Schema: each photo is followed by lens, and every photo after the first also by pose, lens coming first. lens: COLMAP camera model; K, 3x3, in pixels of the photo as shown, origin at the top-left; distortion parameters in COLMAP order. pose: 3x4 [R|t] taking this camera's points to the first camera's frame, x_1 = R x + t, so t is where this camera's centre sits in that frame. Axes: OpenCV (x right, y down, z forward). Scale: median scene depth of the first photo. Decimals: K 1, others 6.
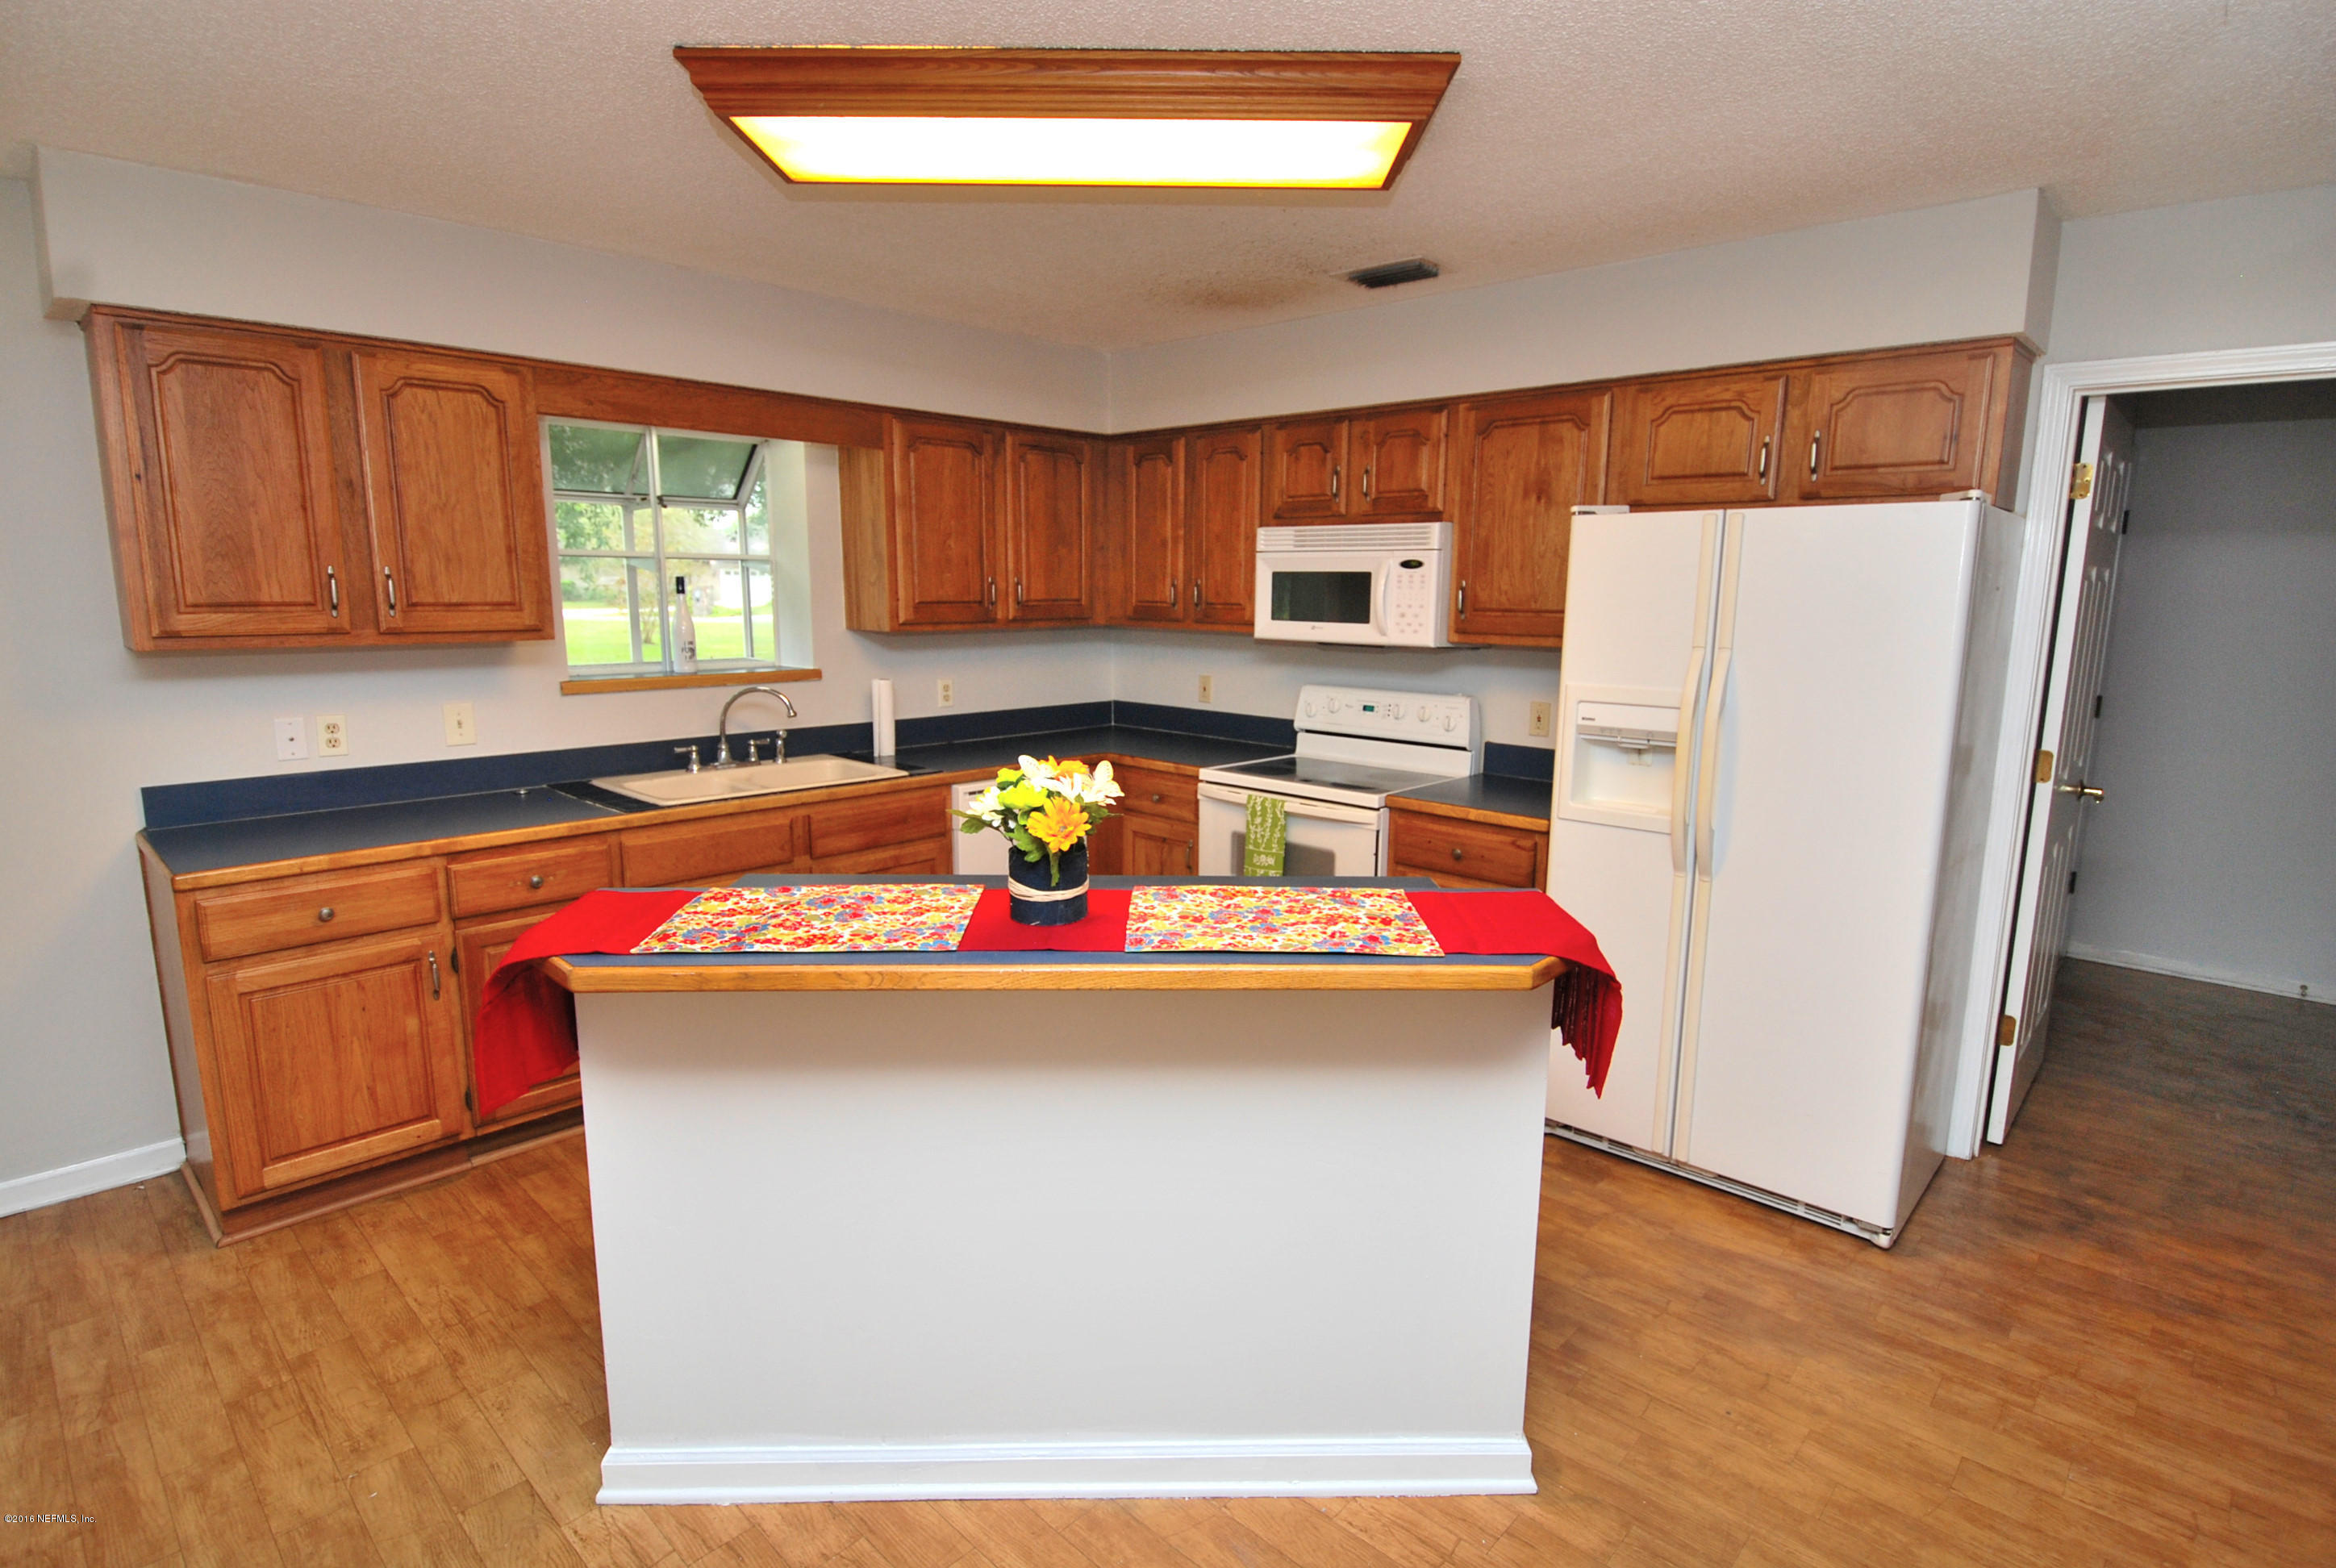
lens RADIAL K [[1164.3, 0, 1187.0], [0, 1164.3, 789.4], [0, 0, 1]] dist [-0.002578, -0.008822]
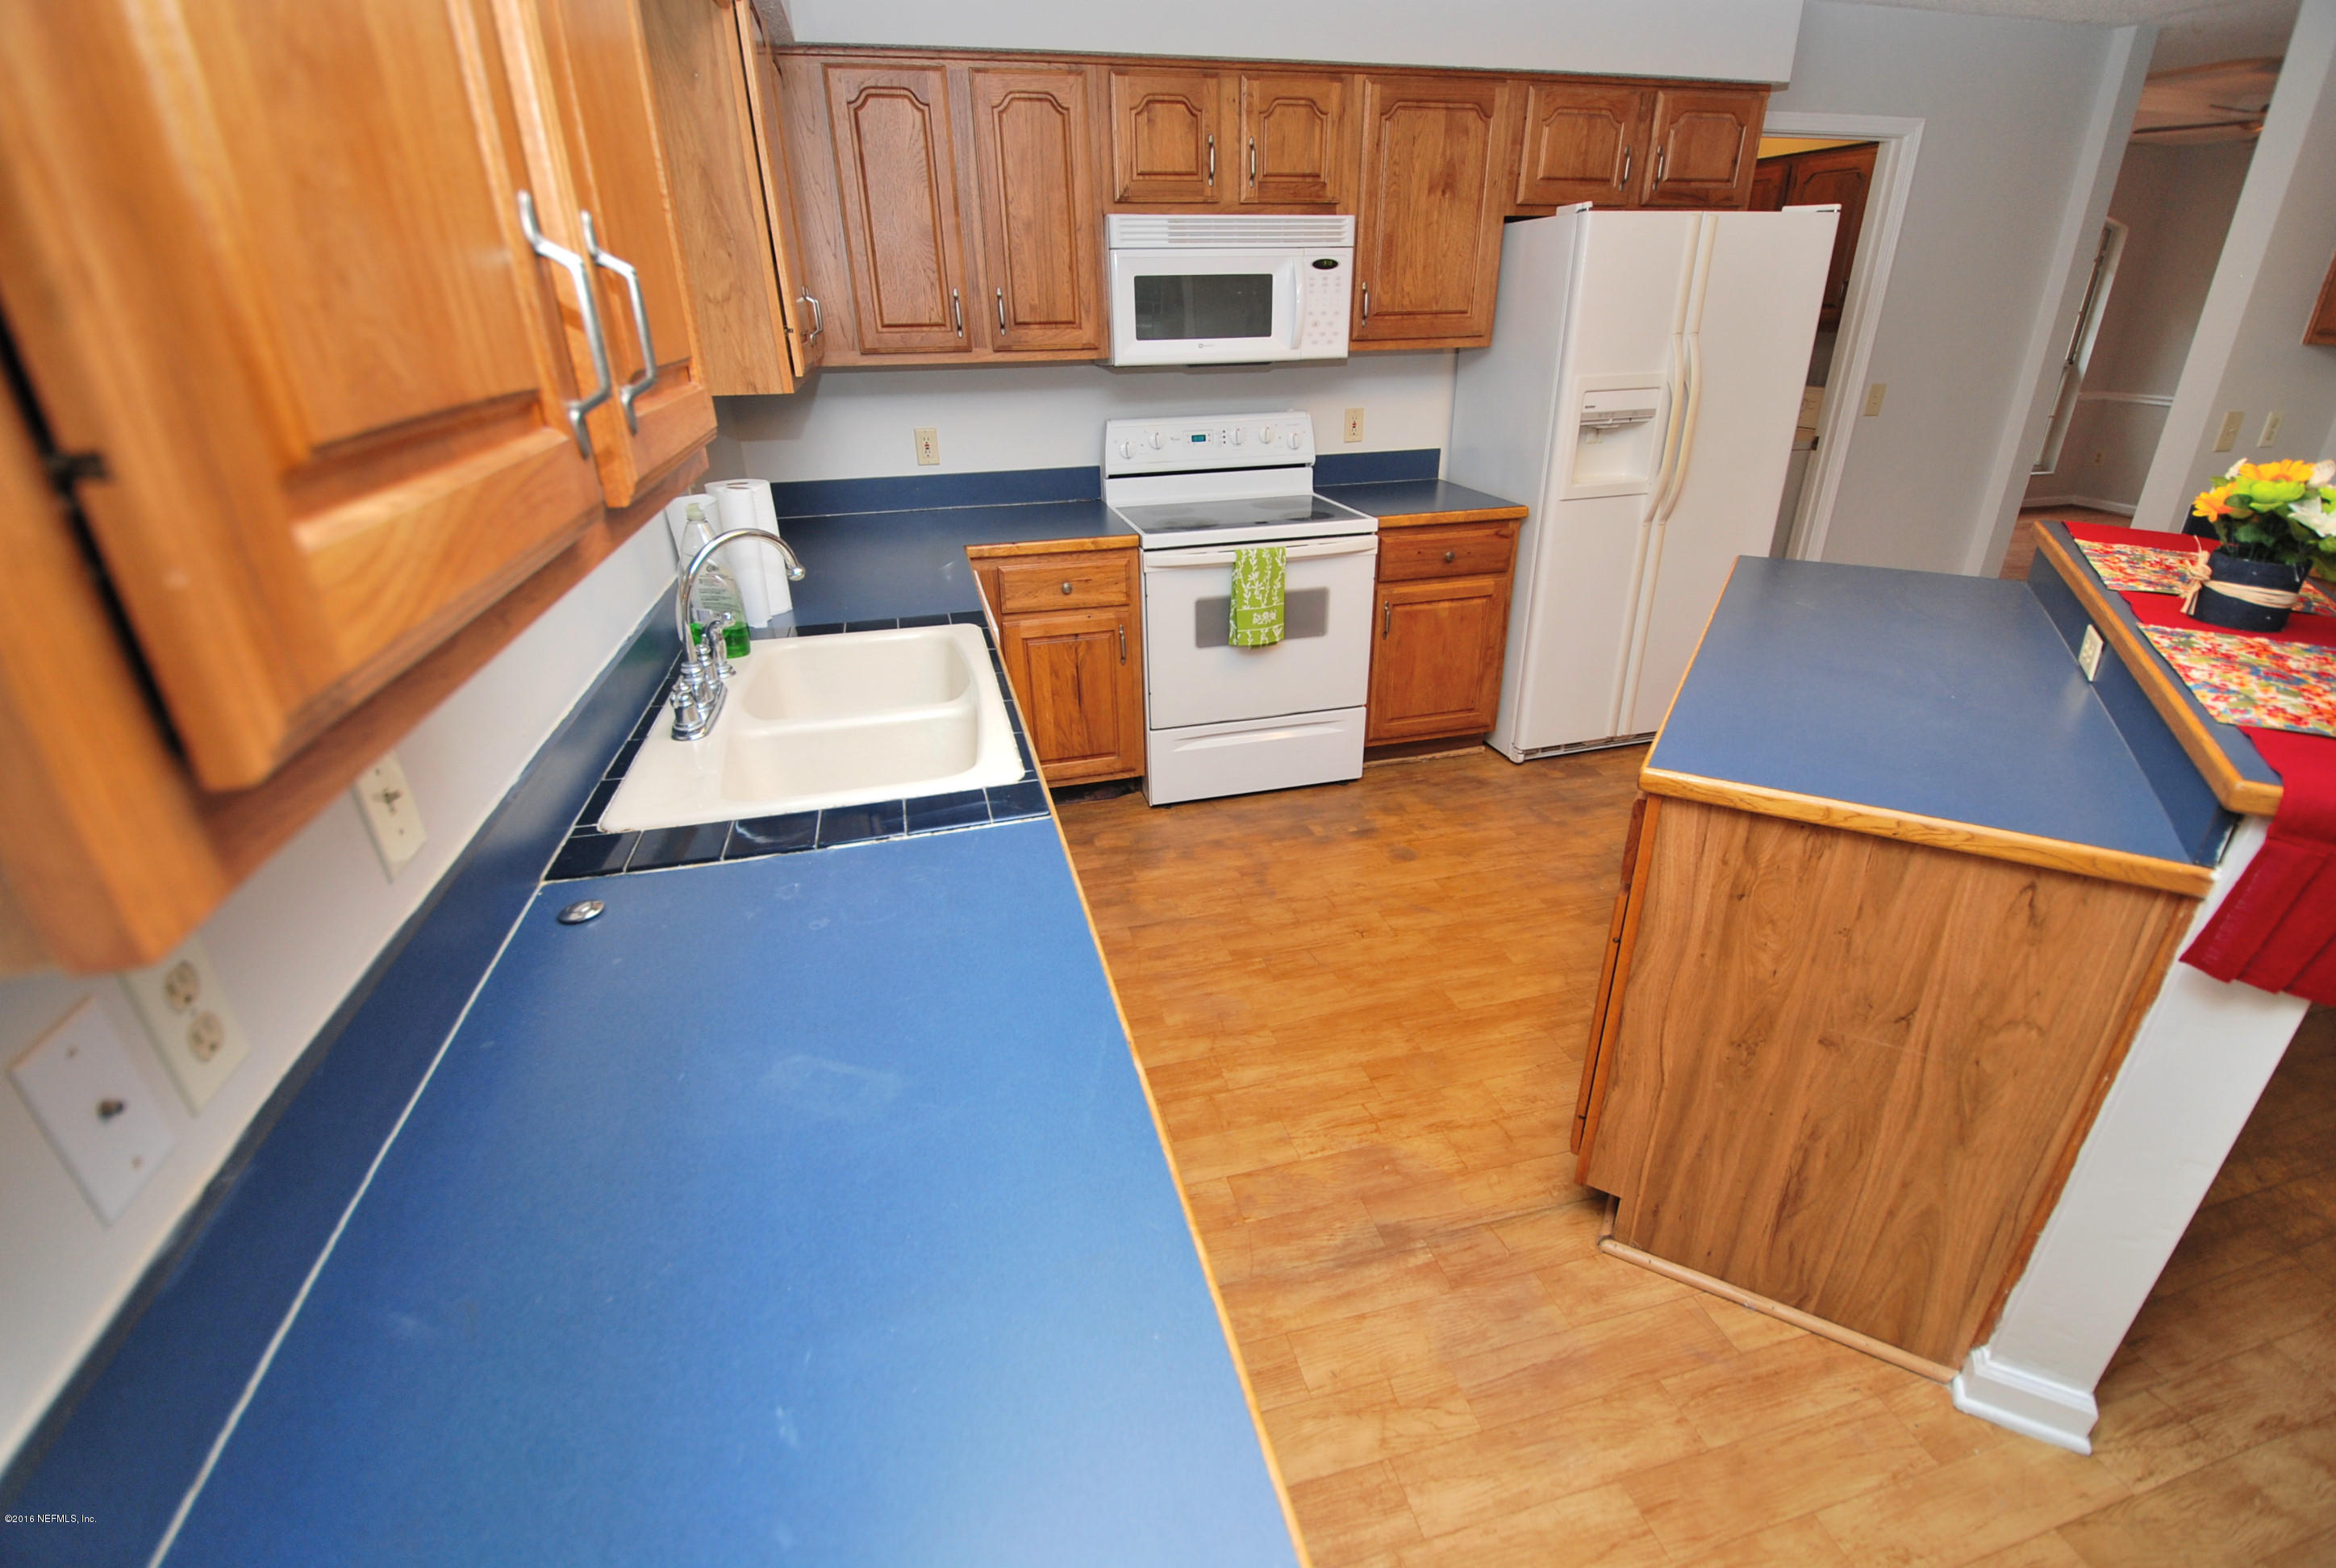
lens RADIAL K [[1026.3, 0, 1181.6], [0, 1026.3, 788.0], [0, 0, 1]] dist [0.009816, -0.015980]
pose [[0.530871, -0.381667, 0.756642, -0.686164], [0.168307, 0.922540, 0.347263, -0.116982], [-0.830571, -0.057004, 0.553987, 0.644508]]
